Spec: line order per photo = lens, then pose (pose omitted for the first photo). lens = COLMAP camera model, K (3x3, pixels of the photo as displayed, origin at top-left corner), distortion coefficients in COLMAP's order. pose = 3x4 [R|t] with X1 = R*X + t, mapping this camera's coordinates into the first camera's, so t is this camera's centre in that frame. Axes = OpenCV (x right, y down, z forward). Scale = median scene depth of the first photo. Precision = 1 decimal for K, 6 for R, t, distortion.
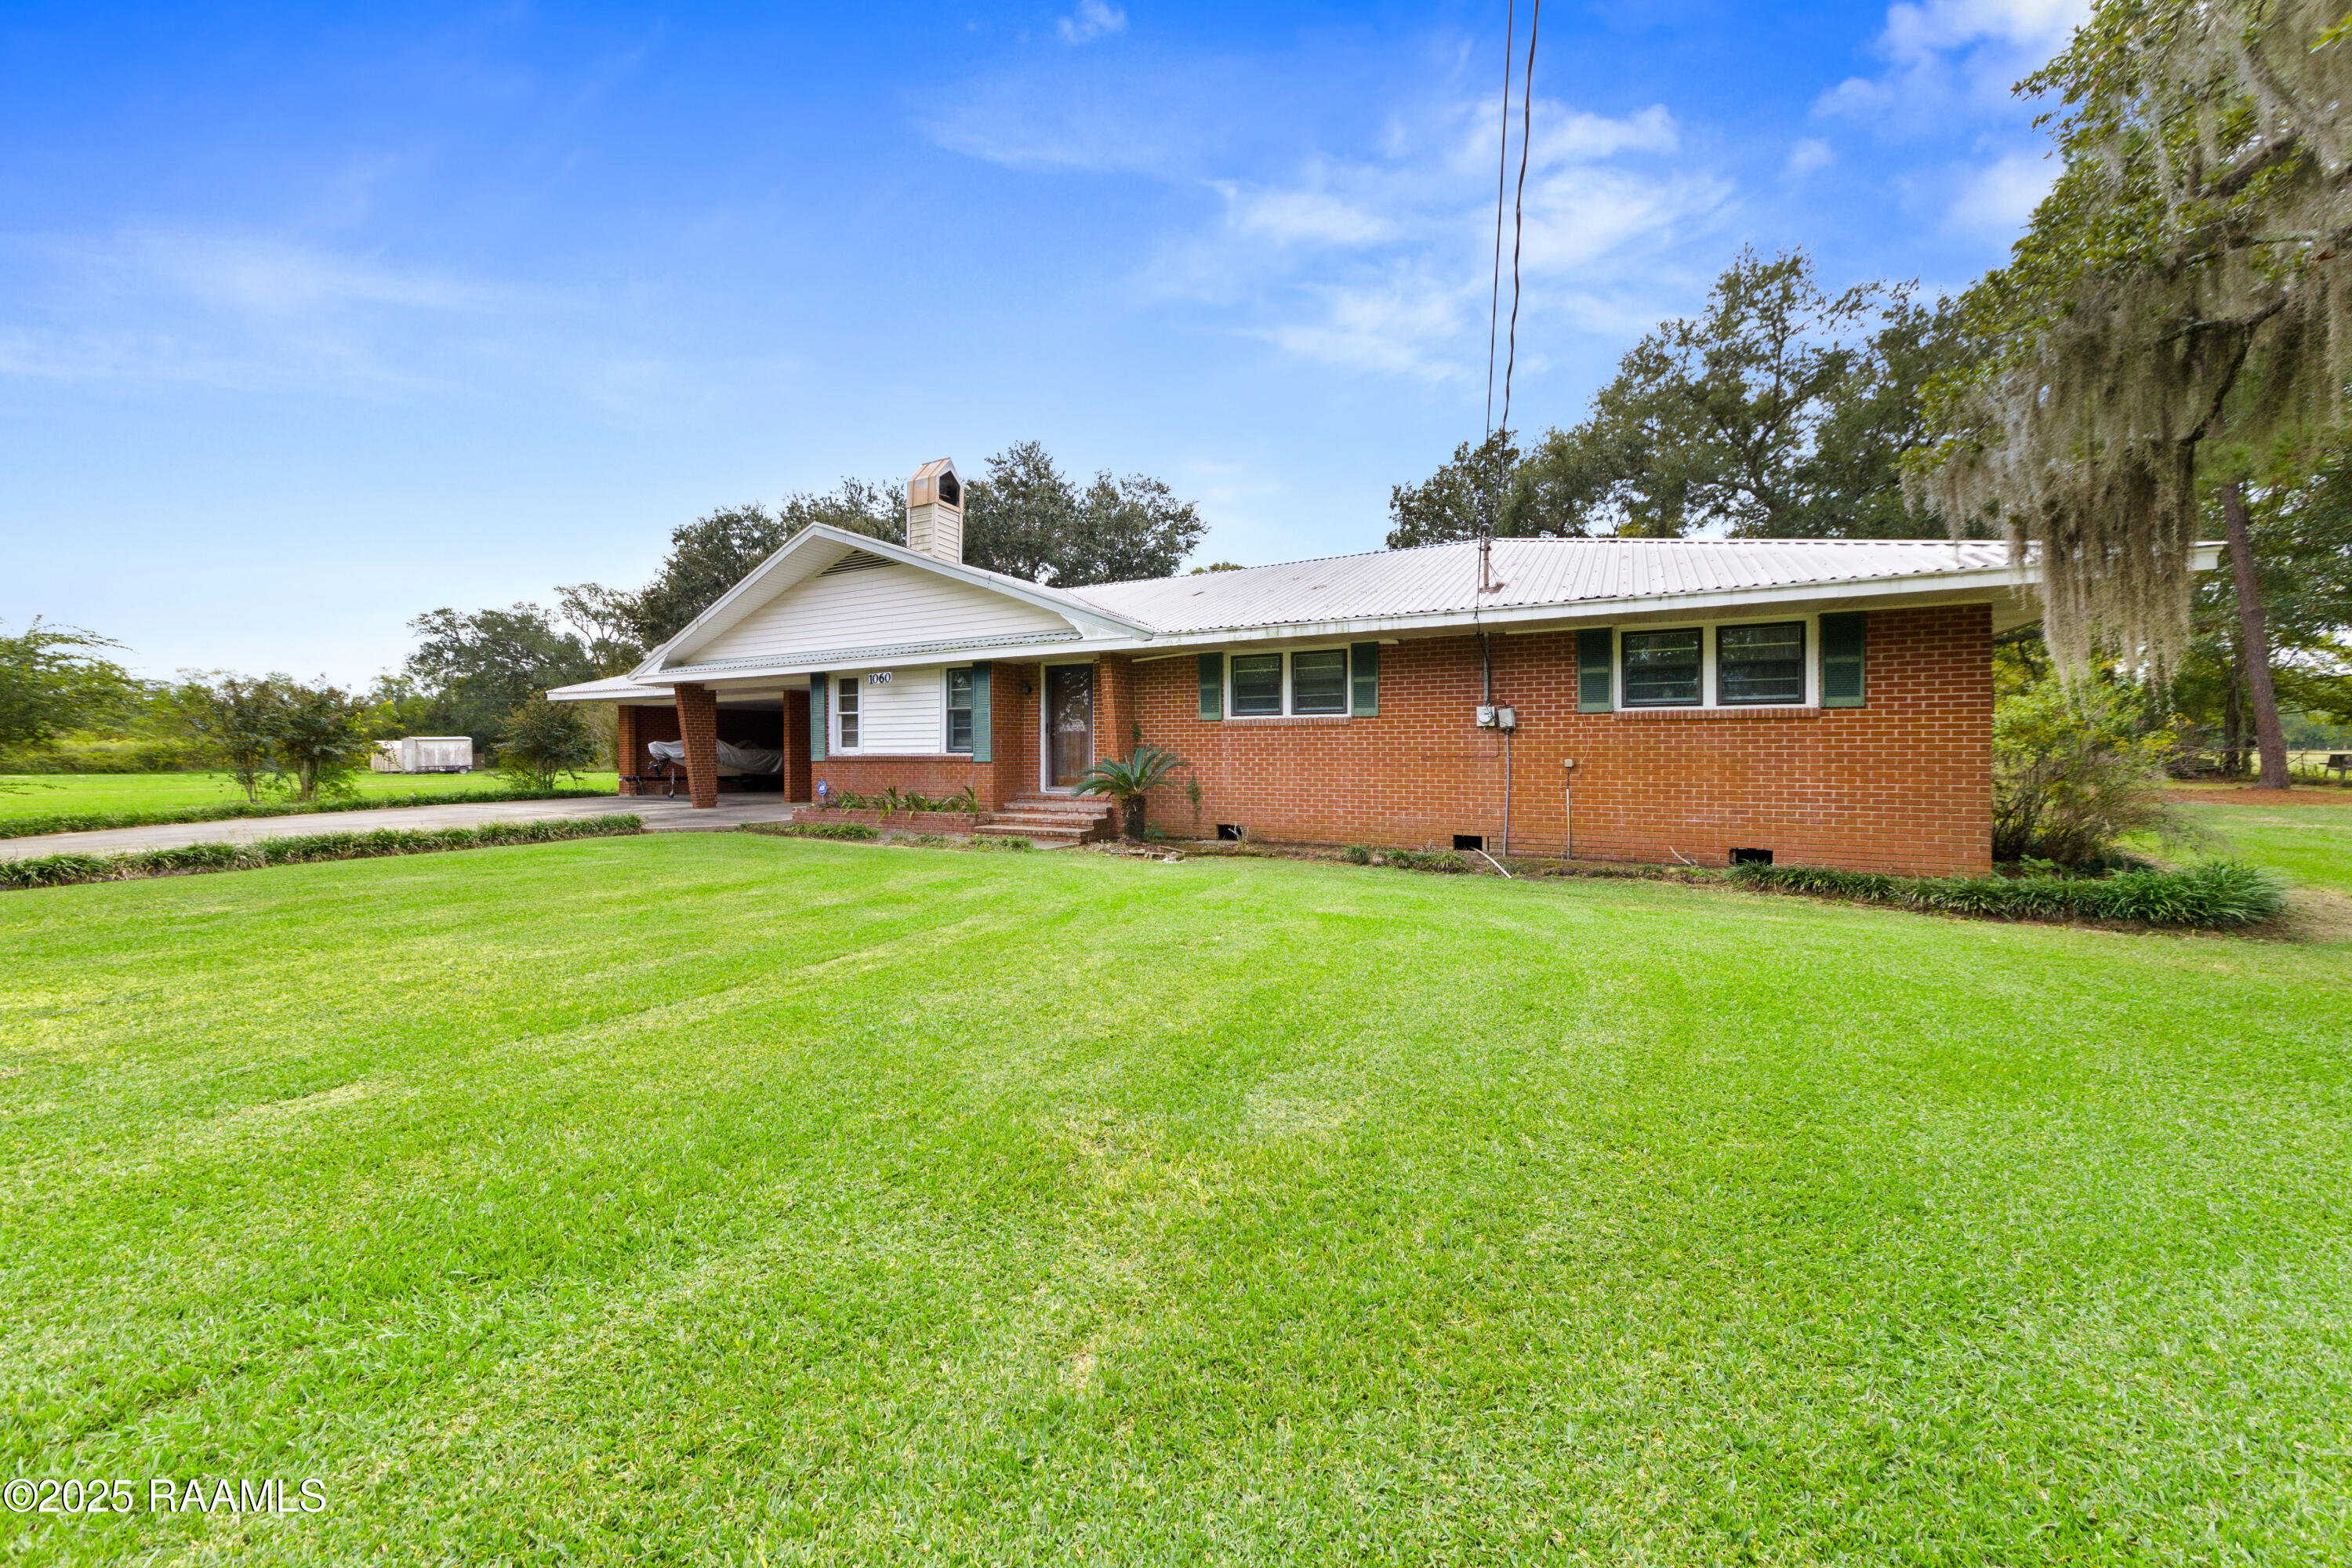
lens RADIAL K [[818.3, 0, 1176.0], [0, 818.3, 784.0], [0, 0, 1]] dist [0.000067, 0.000018]
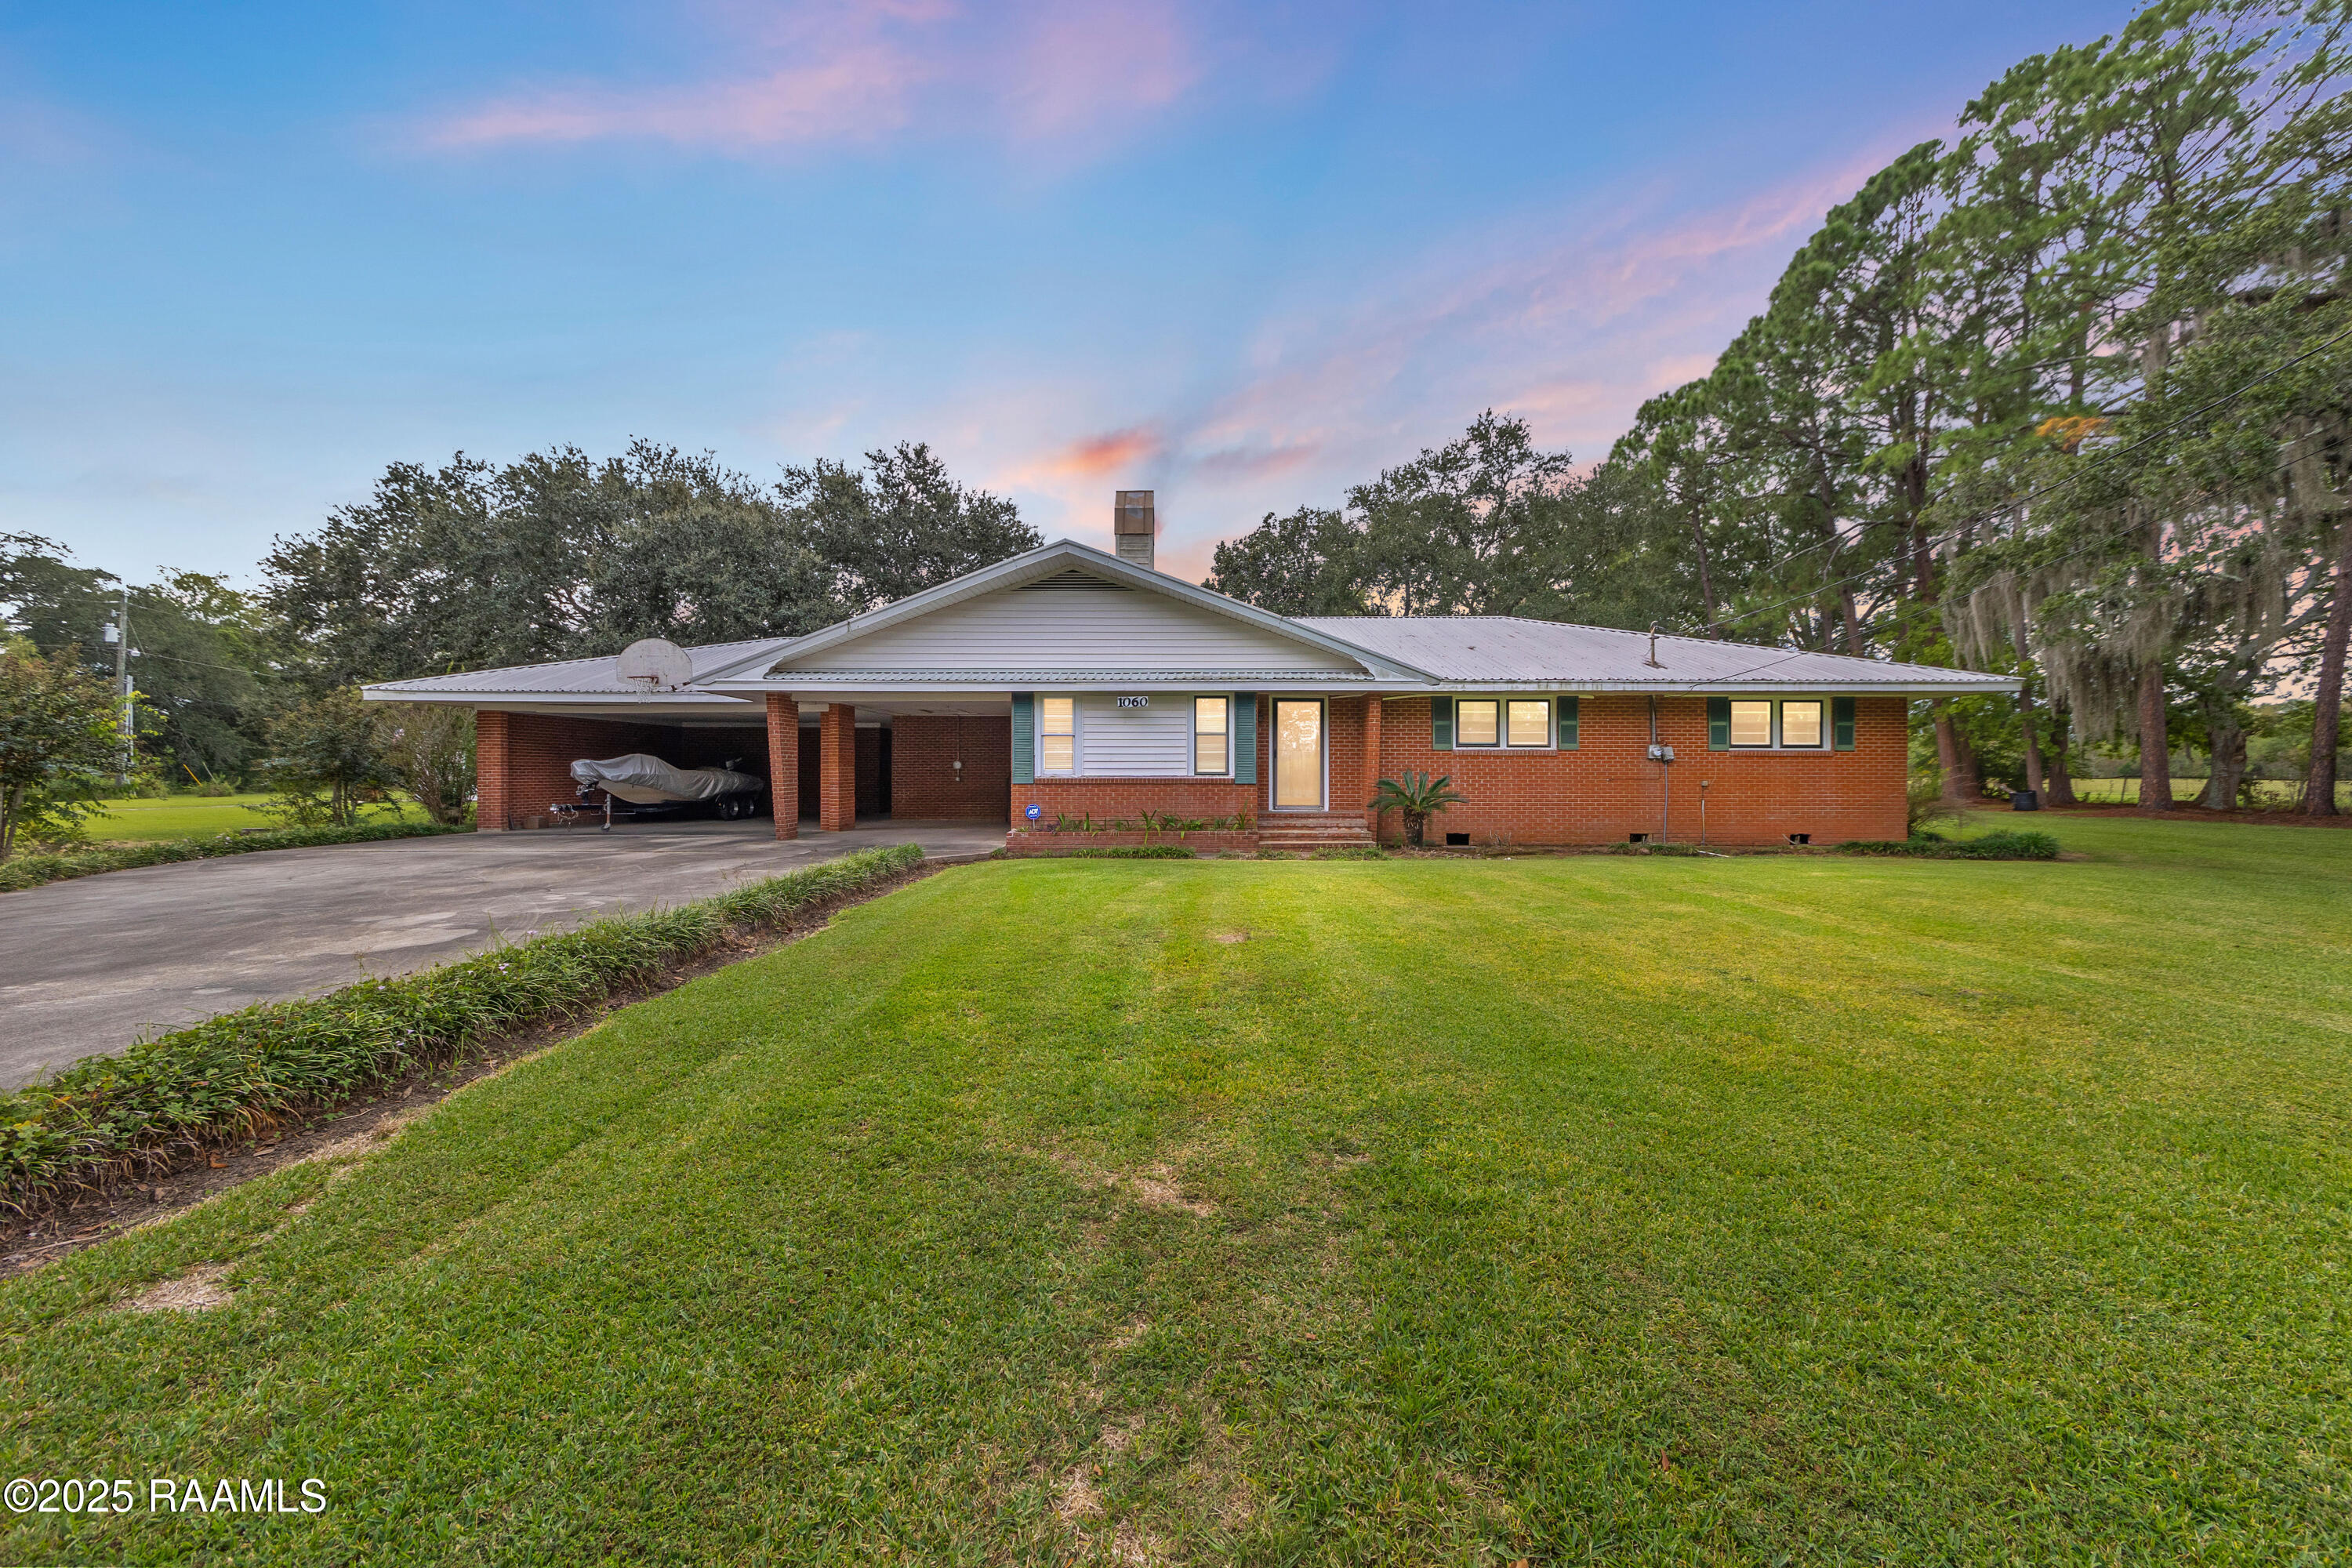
lens RADIAL K [[818.3, 0, 1176.0], [0, 818.3, 784.0], [0, 0, 1]] dist [0.000067, 0.000018]
pose [[0.873799, -0.004412, 0.486267, -0.777122], [0.017169, 0.999615, -0.021783, -0.004806], [-0.485984, 0.027383, 0.873539, 0.095071]]
